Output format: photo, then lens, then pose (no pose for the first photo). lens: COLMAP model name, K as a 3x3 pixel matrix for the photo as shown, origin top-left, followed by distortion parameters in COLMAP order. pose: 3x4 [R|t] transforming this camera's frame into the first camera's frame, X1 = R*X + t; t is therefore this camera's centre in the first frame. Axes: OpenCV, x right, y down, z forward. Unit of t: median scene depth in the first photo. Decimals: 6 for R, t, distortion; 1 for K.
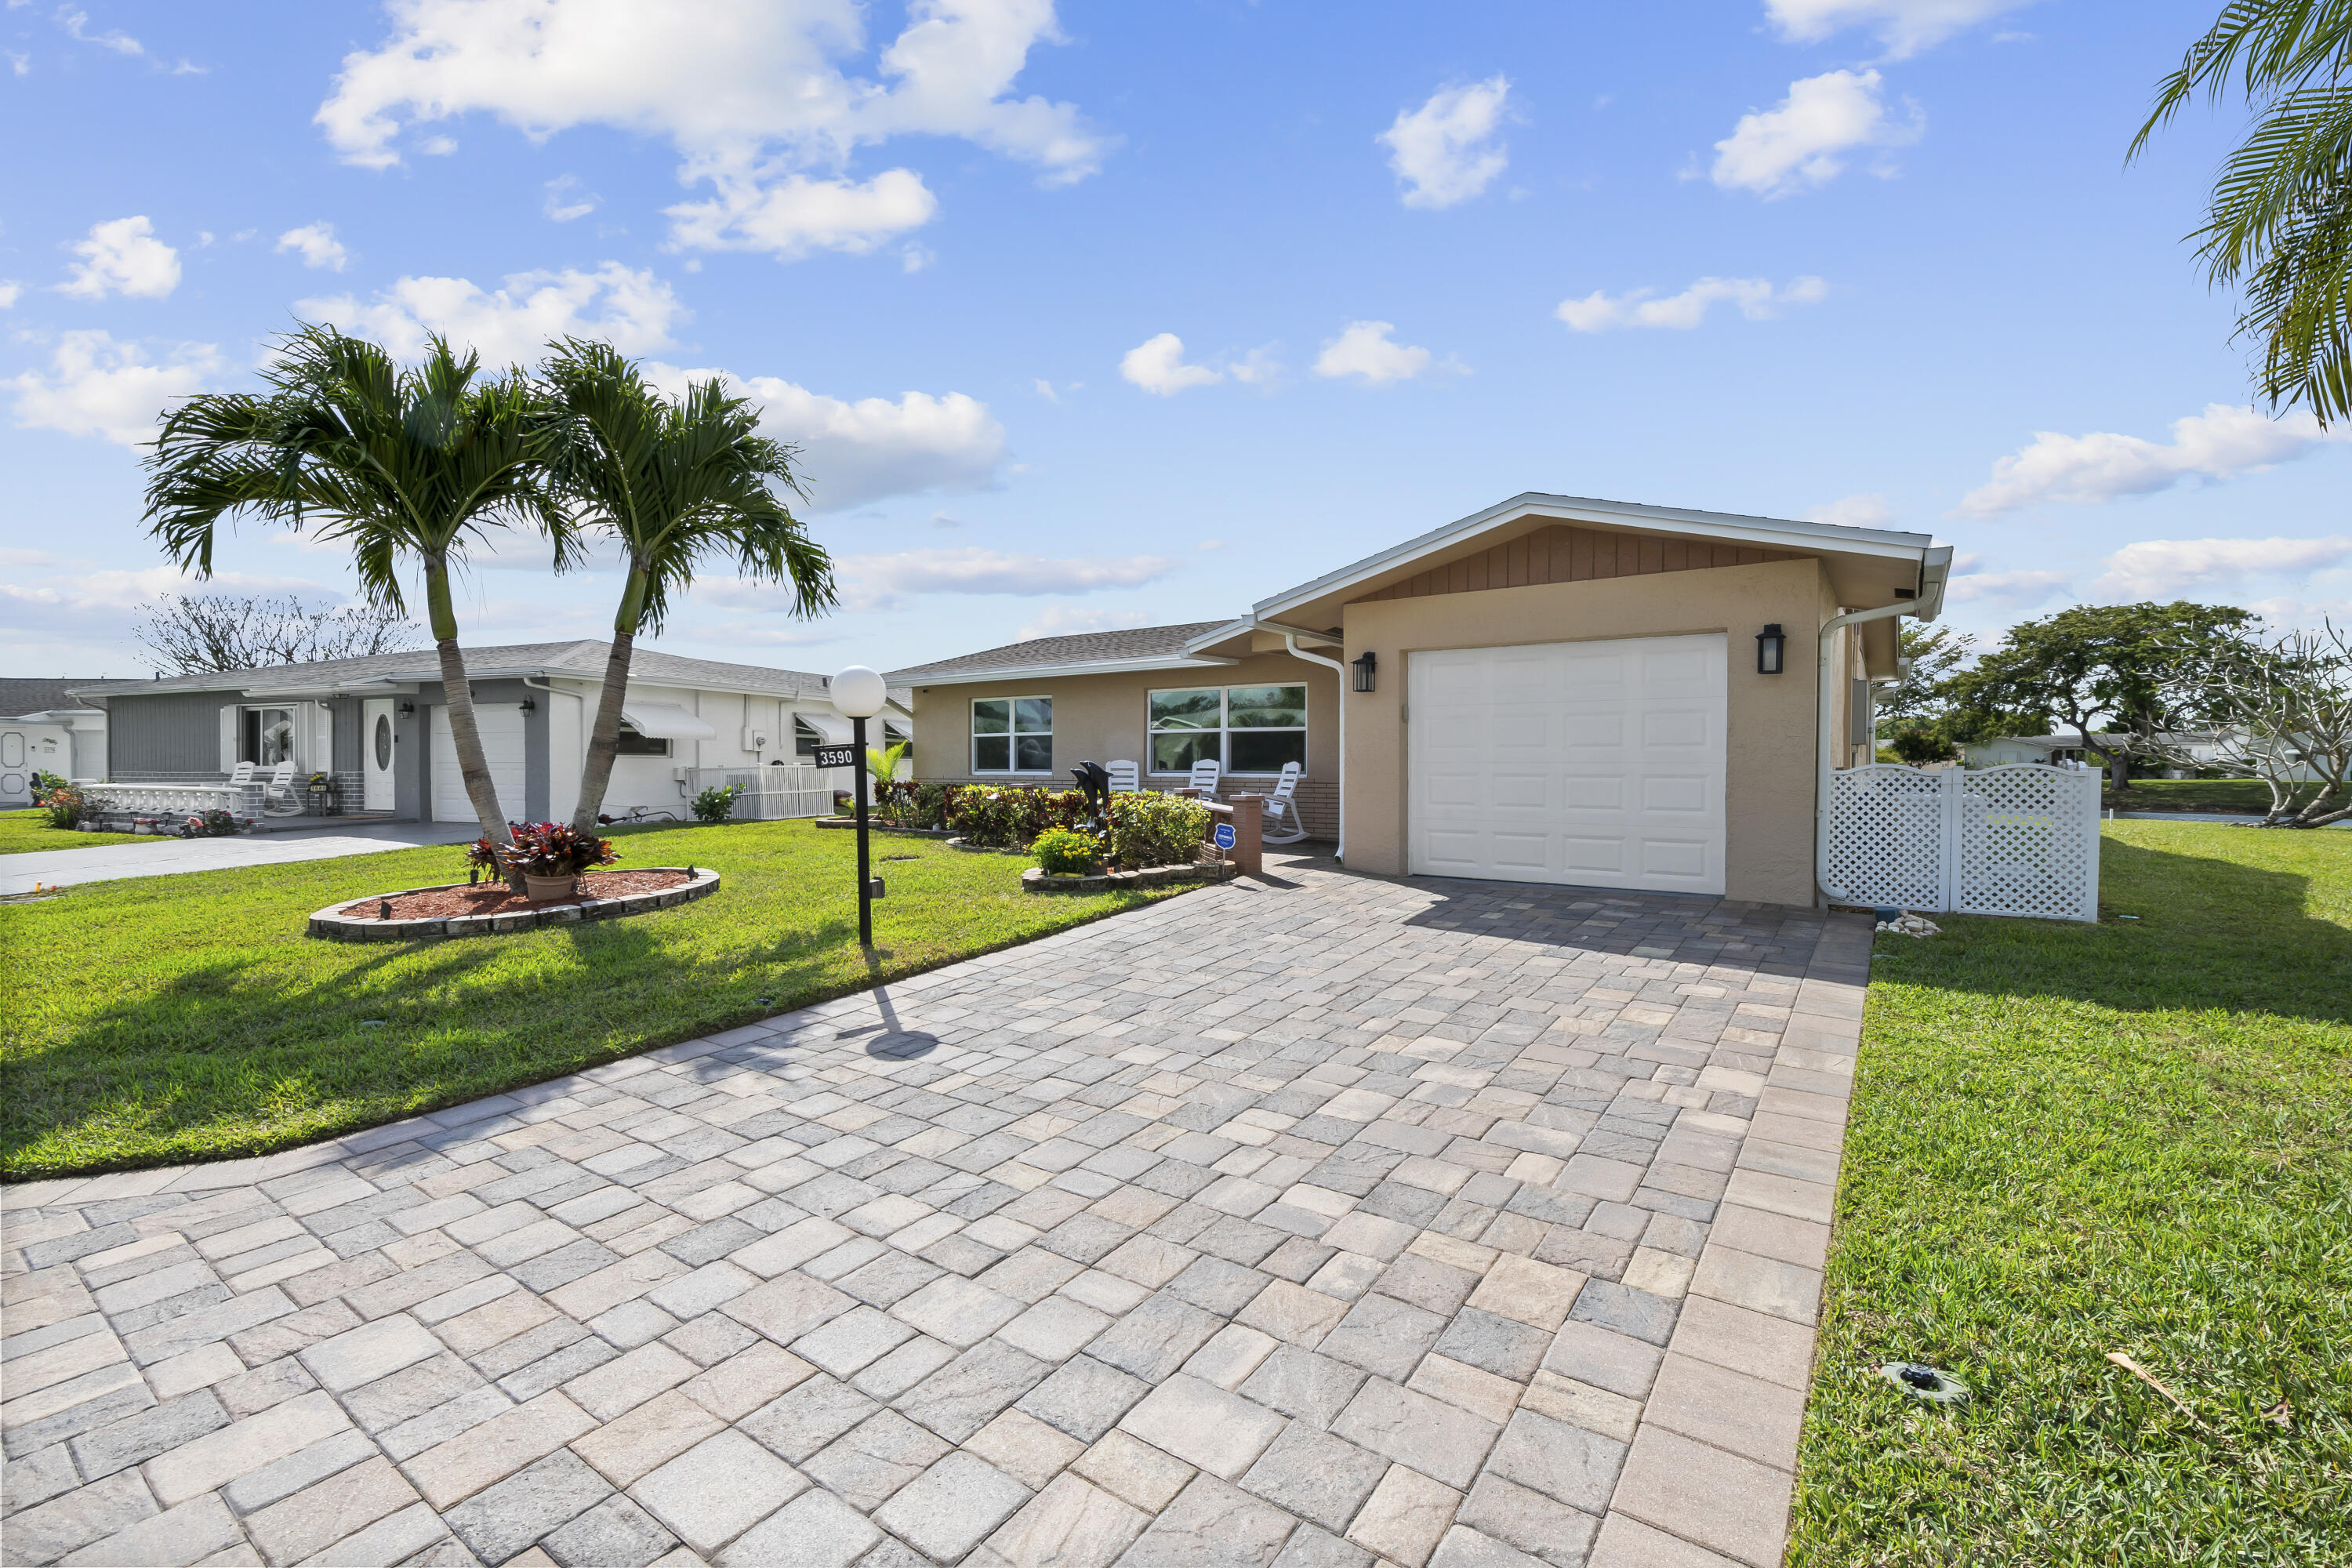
lens RADIAL K [[1076.4, 0, 1174.0], [0, 1076.4, 768.0], [0, 0, 1]] dist [-0.001787, -0.000758]
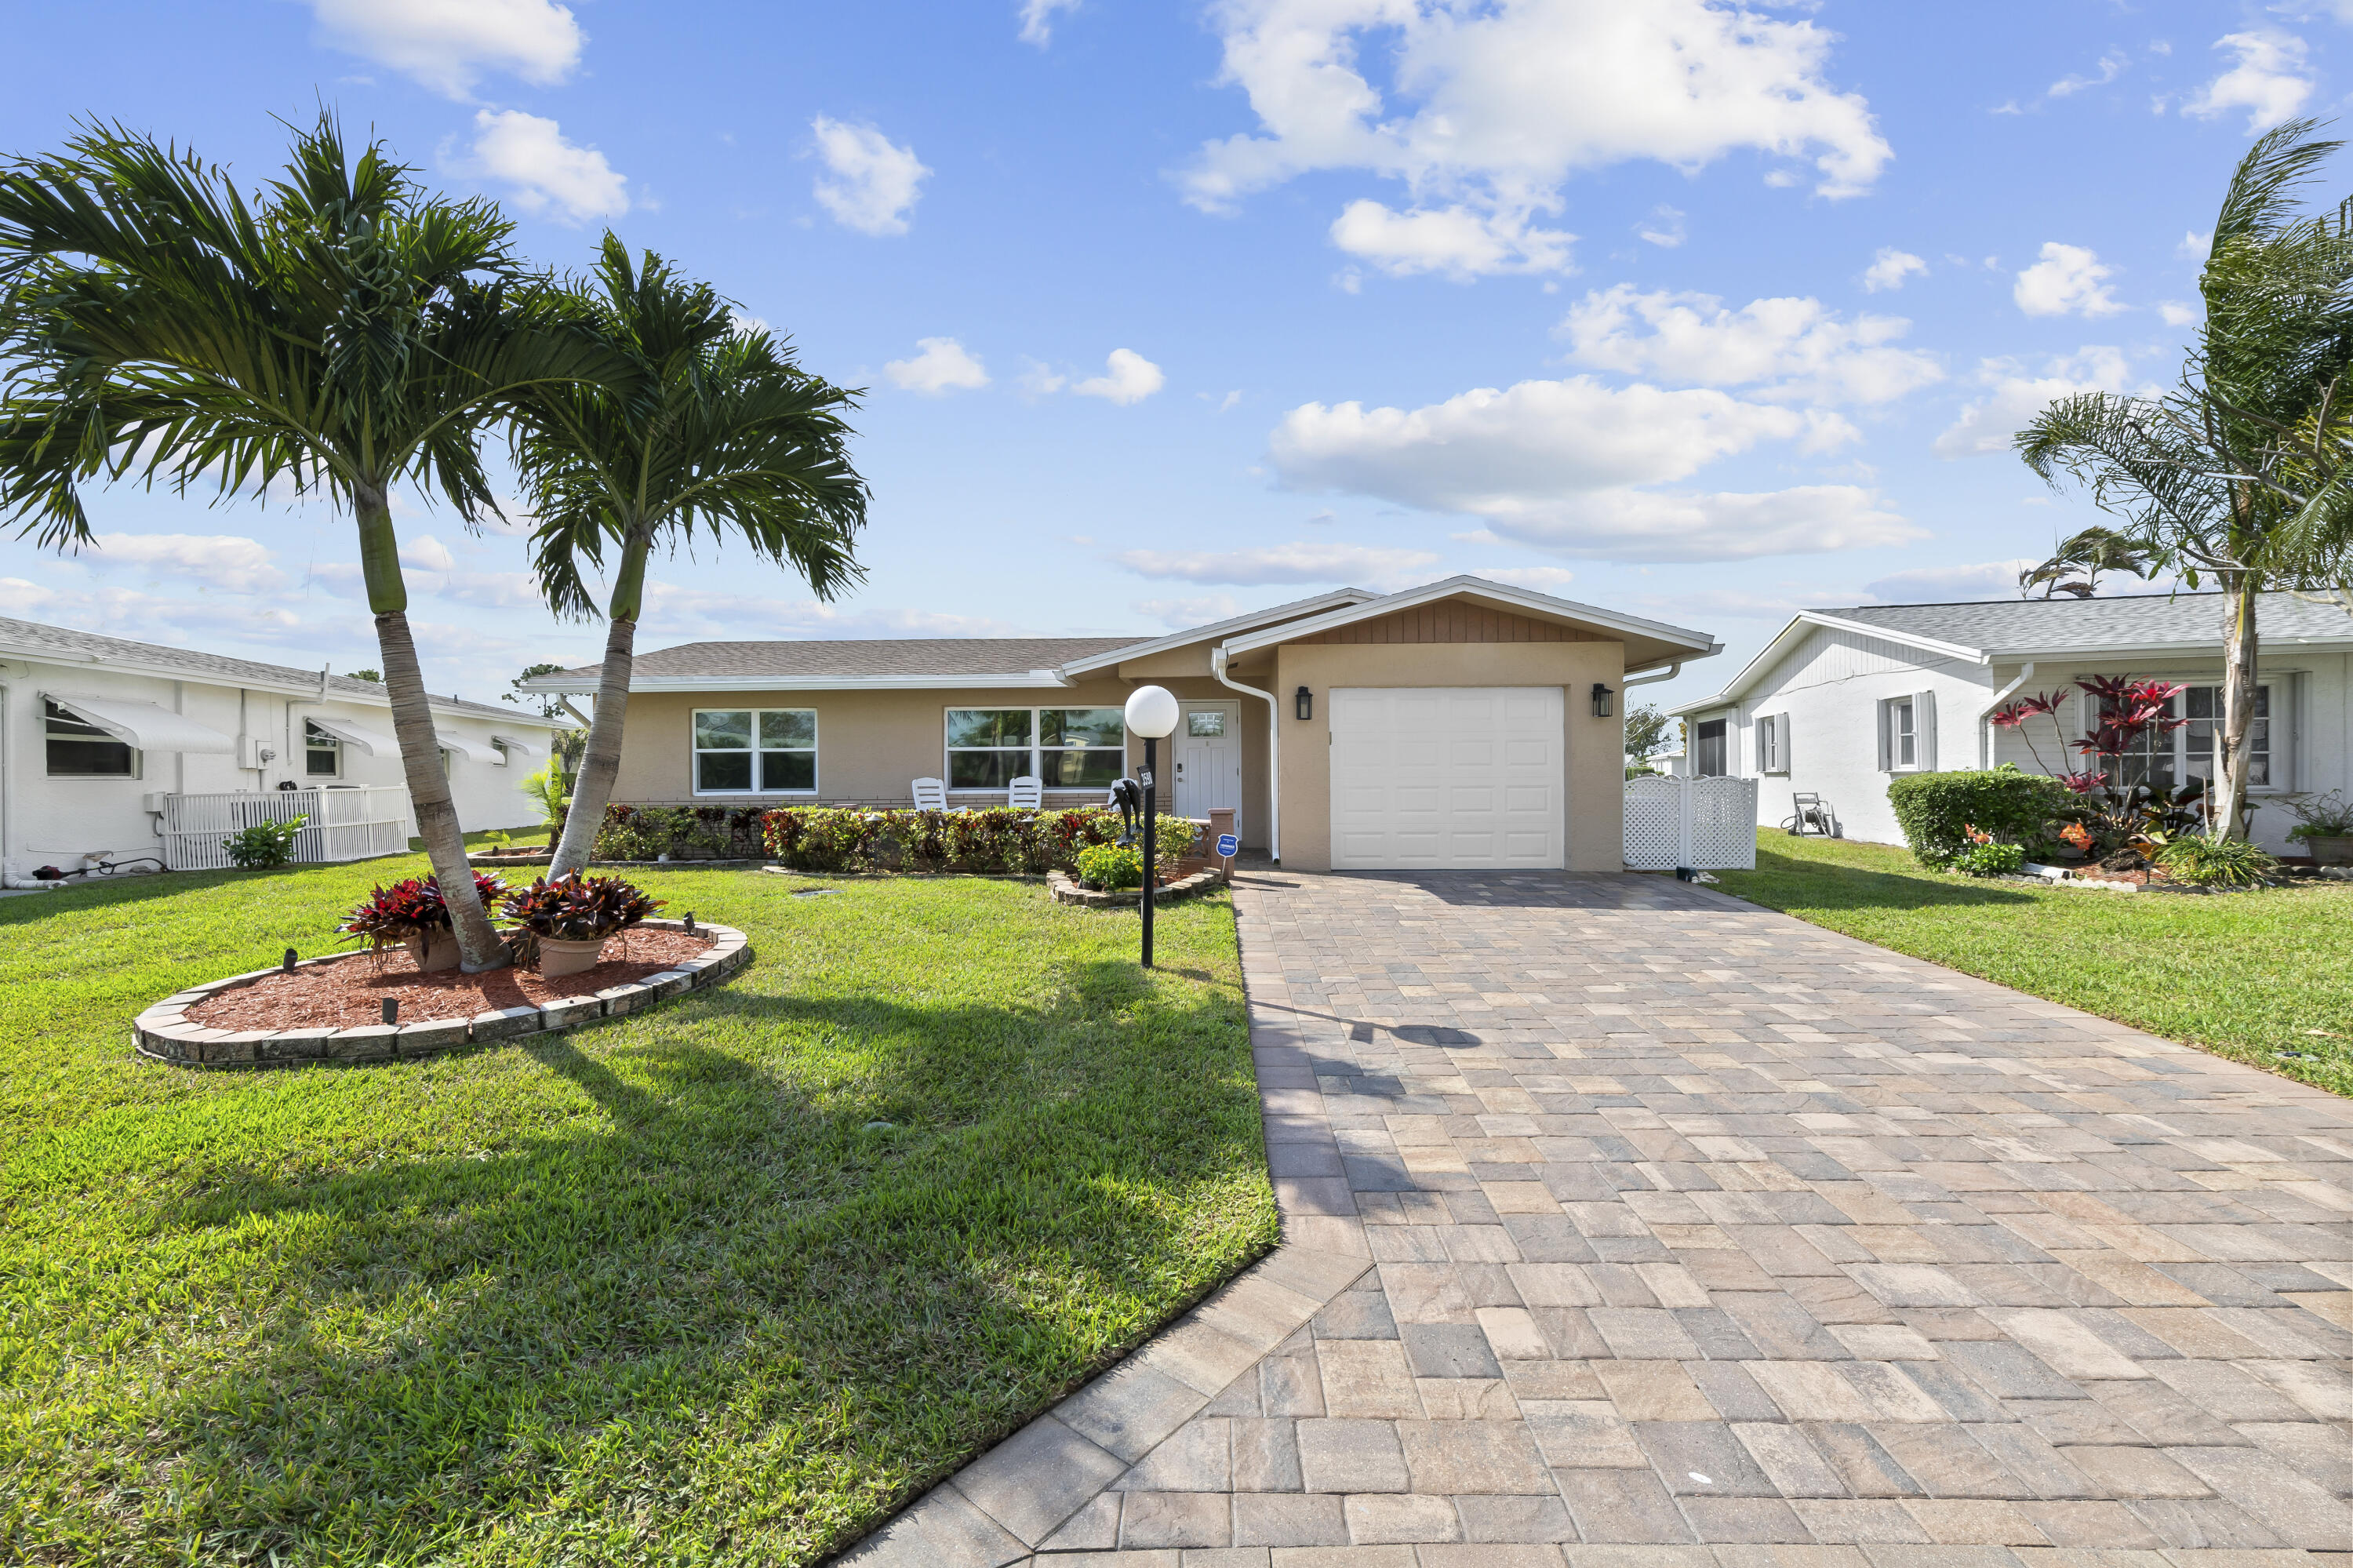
lens RADIAL K [[1018.5, 0, 1183.2], [0, 1018.5, 771.6], [0, 0, 1]] dist [0.000042, 0.000107]
pose [[0.808655, -0.004845, 0.588264, -0.597629], [0.009640, 0.999941, -0.005015, -0.008889], [-0.588205, 0.009726, 0.808654, 0.159883]]
